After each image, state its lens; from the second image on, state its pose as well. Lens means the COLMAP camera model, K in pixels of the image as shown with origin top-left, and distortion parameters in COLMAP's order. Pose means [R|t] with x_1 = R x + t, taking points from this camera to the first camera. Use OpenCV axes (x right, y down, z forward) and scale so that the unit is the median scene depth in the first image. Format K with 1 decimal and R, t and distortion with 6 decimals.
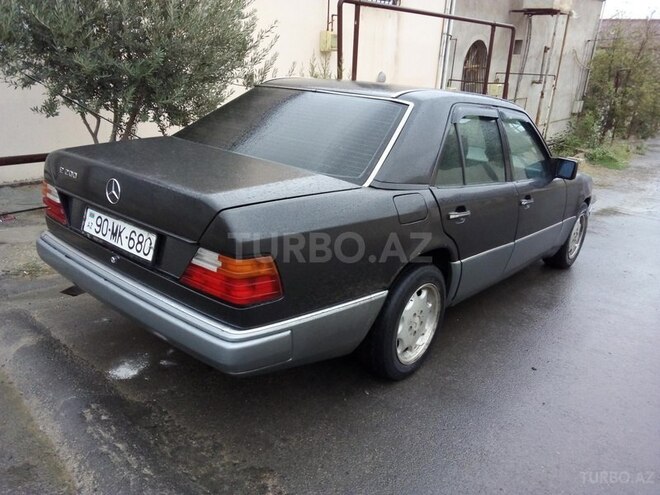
lens RADIAL K [[519.0, 0, 330.0], [0, 519.0, 247.5], [0, 0, 1]] dist [0.083407, -0.091045]
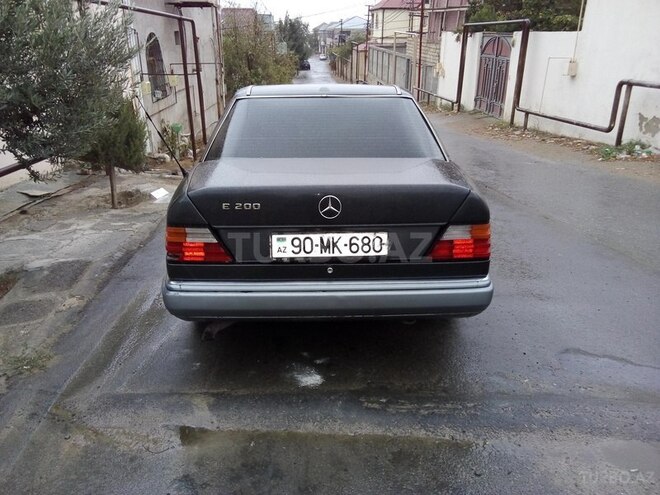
lens RADIAL K [[519.0, 0, 330.0], [0, 519.0, 247.5], [0, 0, 1]] dist [0.083407, -0.091045]
pose [[0.745070, -0.279286, 0.605698, -1.043455], [0.265168, 0.957293, 0.115221, -0.144484], [-0.612010, 0.074764, 0.787308, 0.150741]]
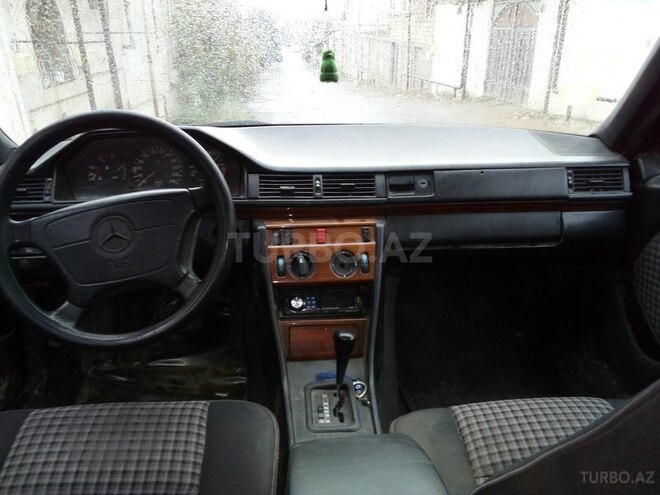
lens RADIAL K [[519.0, 0, 330.0], [0, 519.0, 247.5], [0, 0, 1]] dist [0.083407, -0.091045]
pose [[0.711382, -0.307183, 0.632119, 0.132748], [0.287764, 0.947883, 0.136783, -0.345613], [-0.641192, 0.084596, 0.762703, 1.591217]]
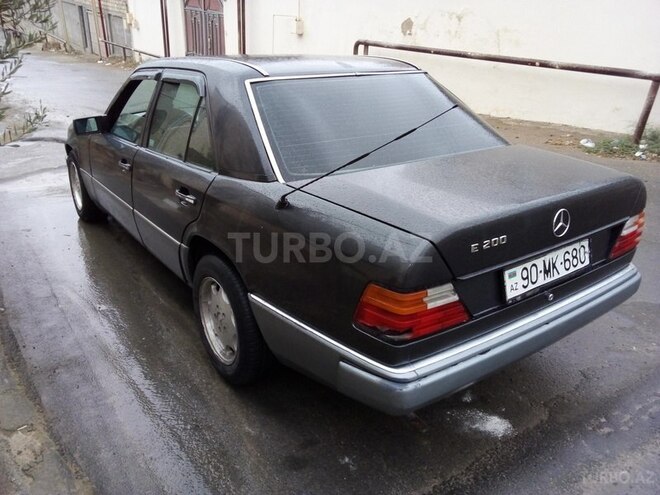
lens RADIAL K [[519.0, 0, 330.0], [0, 519.0, 247.5], [0, 0, 1]] dist [0.083407, -0.091045]
pose [[0.246051, -0.436680, 0.865314, -1.239591], [0.309331, 0.881453, 0.356867, -0.486327], [-0.918571, 0.179861, 0.351961, 1.009212]]
